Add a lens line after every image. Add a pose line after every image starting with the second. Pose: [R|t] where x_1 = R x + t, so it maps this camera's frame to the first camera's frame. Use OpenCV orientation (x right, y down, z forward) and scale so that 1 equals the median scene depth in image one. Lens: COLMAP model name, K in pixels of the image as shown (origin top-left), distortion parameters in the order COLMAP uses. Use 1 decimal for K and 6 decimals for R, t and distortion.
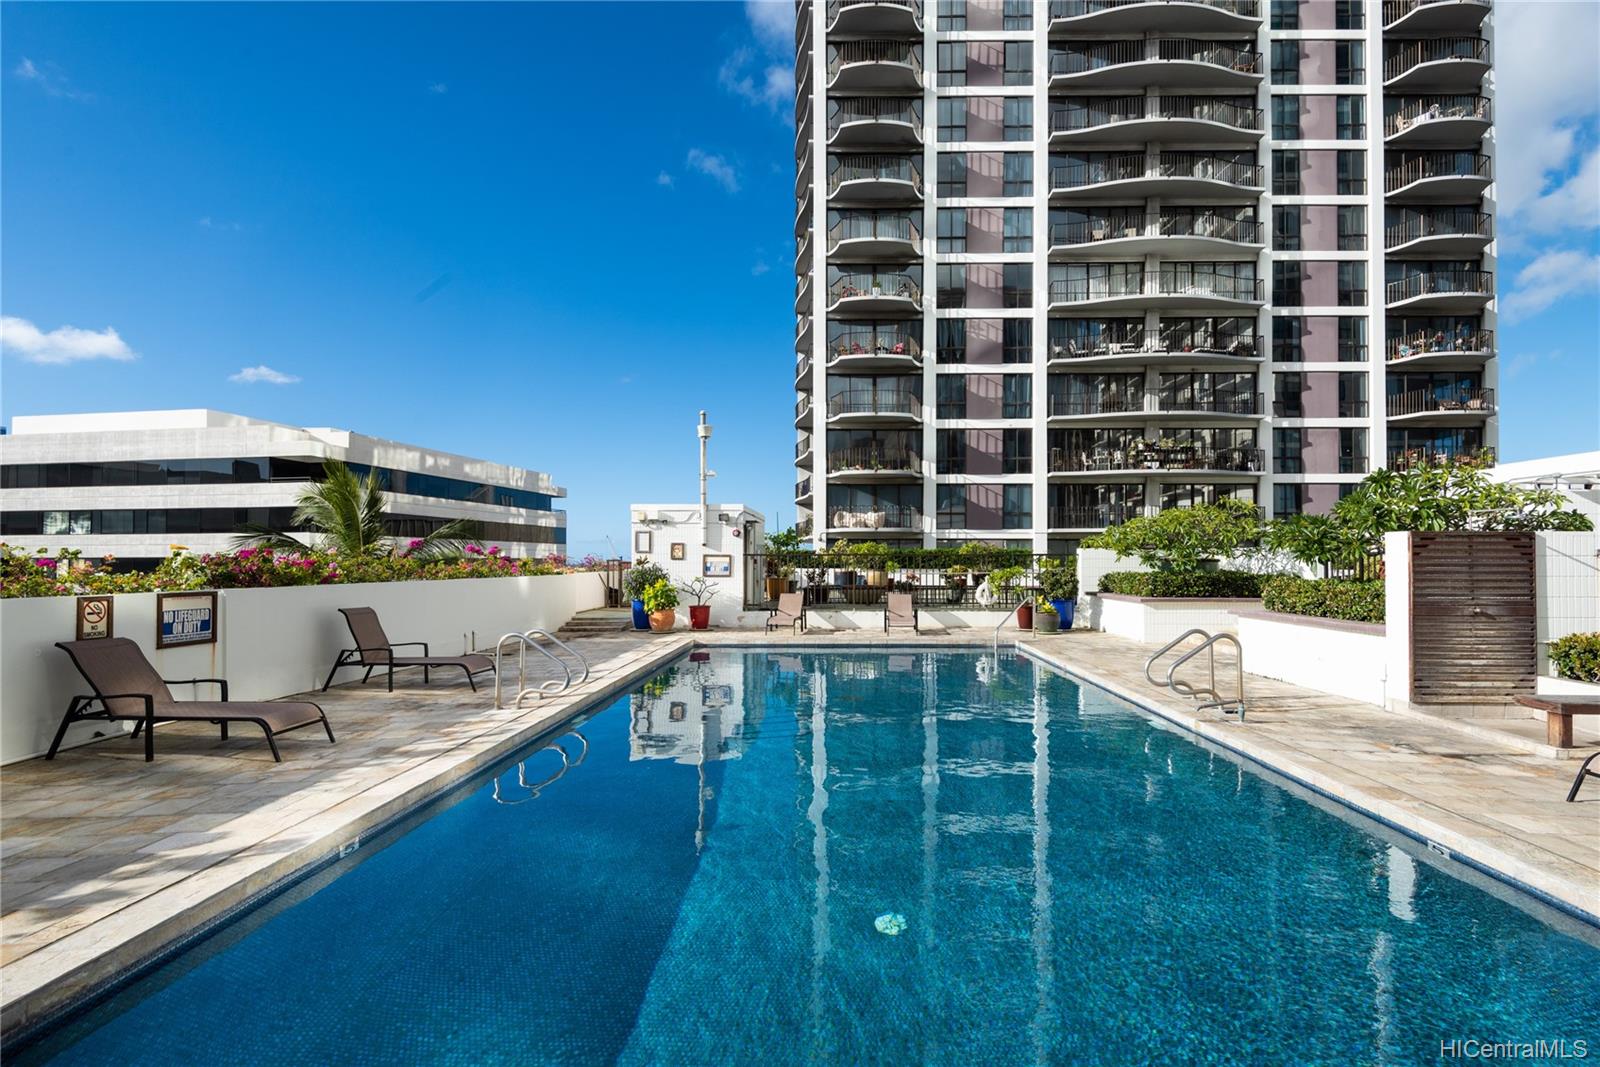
lens RADIAL K [[734.3, 0, 800.8], [0, 734.3, 555.0], [0, 0, 1]] dist [0.032107, -0.023620]
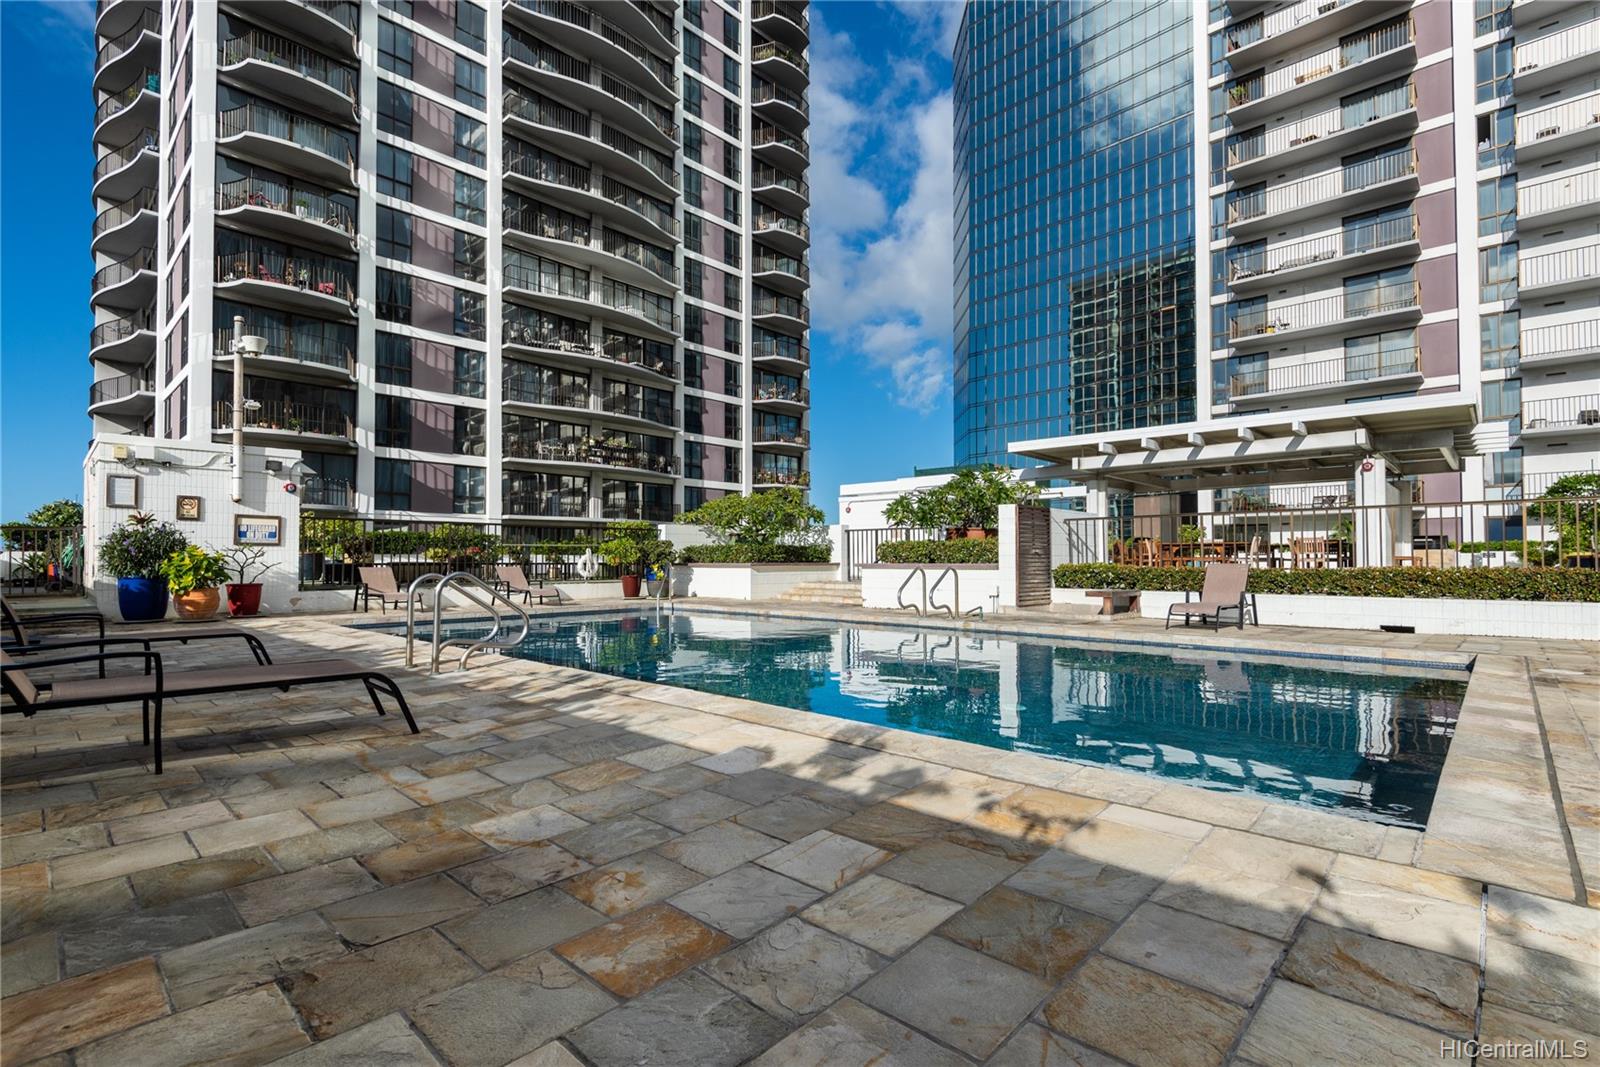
lens RADIAL K [[749.1, 0, 801.5], [0, 749.1, 542.9], [0, 0, 1]] dist [0.029649, -0.024220]
pose [[0.673734, 0.019505, 0.738716, -0.129930], [-0.009784, 0.999799, -0.017475, 0.014871], [-0.738909, 0.004546, 0.673790, 0.036011]]
